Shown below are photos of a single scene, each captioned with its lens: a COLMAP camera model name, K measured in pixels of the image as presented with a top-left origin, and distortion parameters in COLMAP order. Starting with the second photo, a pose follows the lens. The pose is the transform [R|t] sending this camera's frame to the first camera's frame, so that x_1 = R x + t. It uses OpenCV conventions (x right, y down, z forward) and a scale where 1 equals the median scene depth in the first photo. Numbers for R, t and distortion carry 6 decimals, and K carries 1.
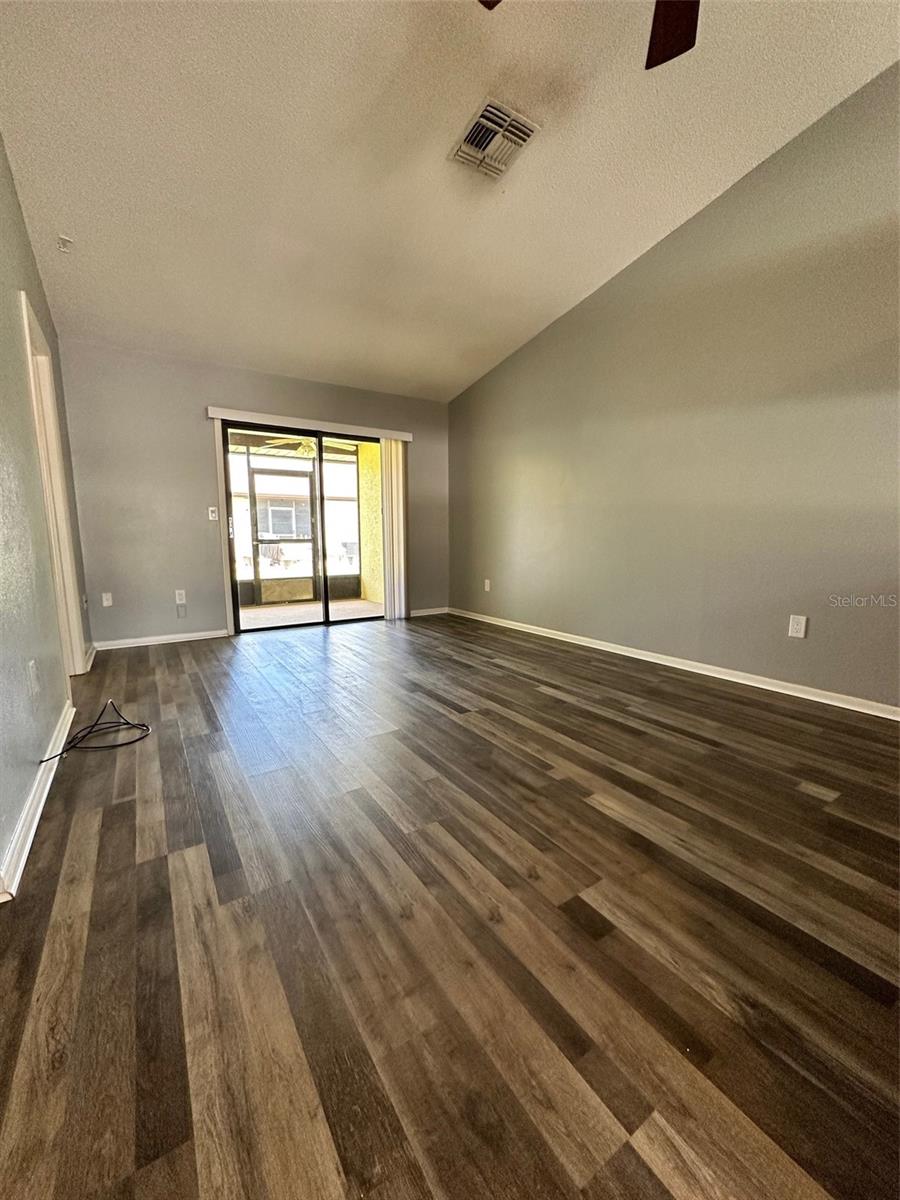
lens RADIAL K [[479.7, 0, 449.1], [0, 479.7, 602.2], [0, 0, 1]] dist [-0.003578, 0.000968]
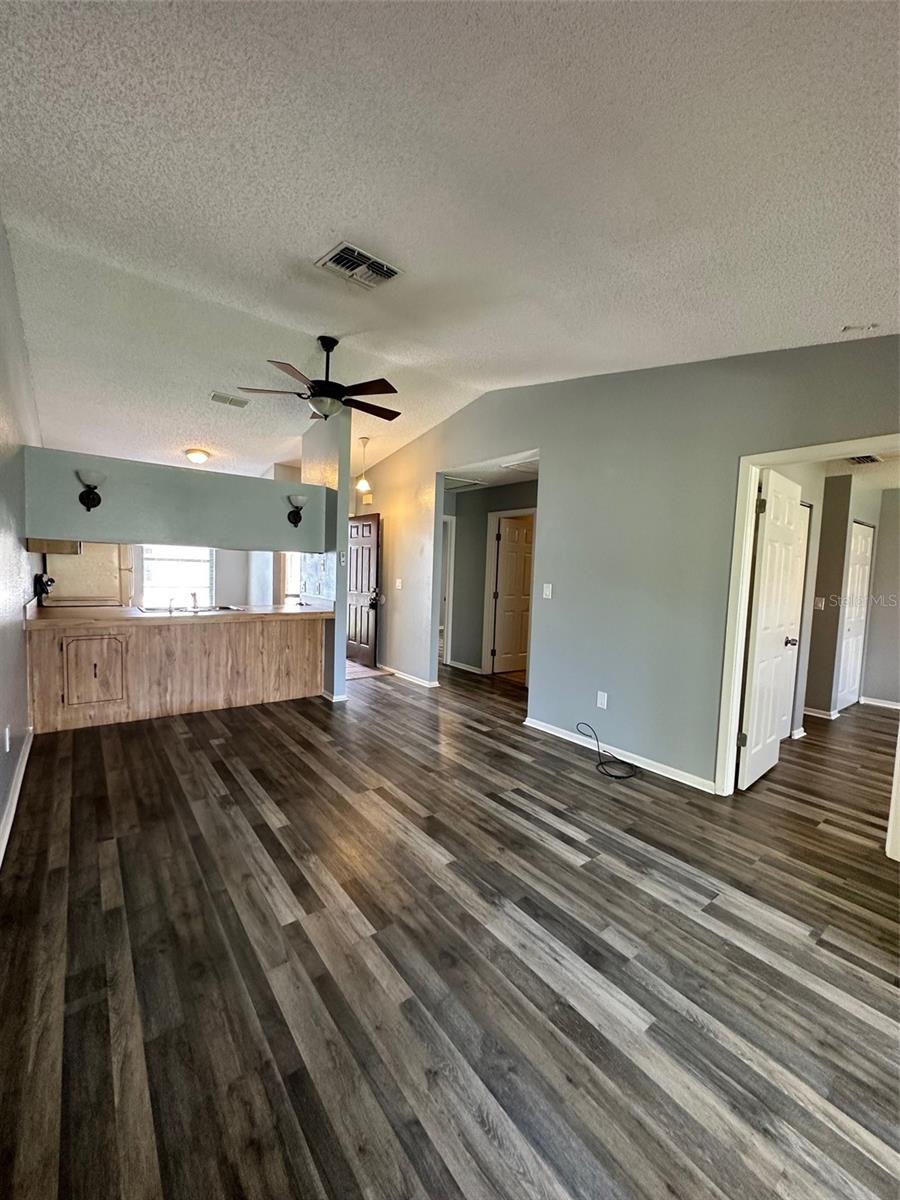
lens RADIAL K [[479.7, 0, 453.1], [0, 479.7, 603.0], [0, 0, 1]] dist [-0.003578, 0.000968]
pose [[-0.995339, -0.024814, -0.093194, -0.026713], [-0.043941, 0.976887, 0.209191, -0.417134], [0.085849, 0.212311, -0.973424, 1.844472]]
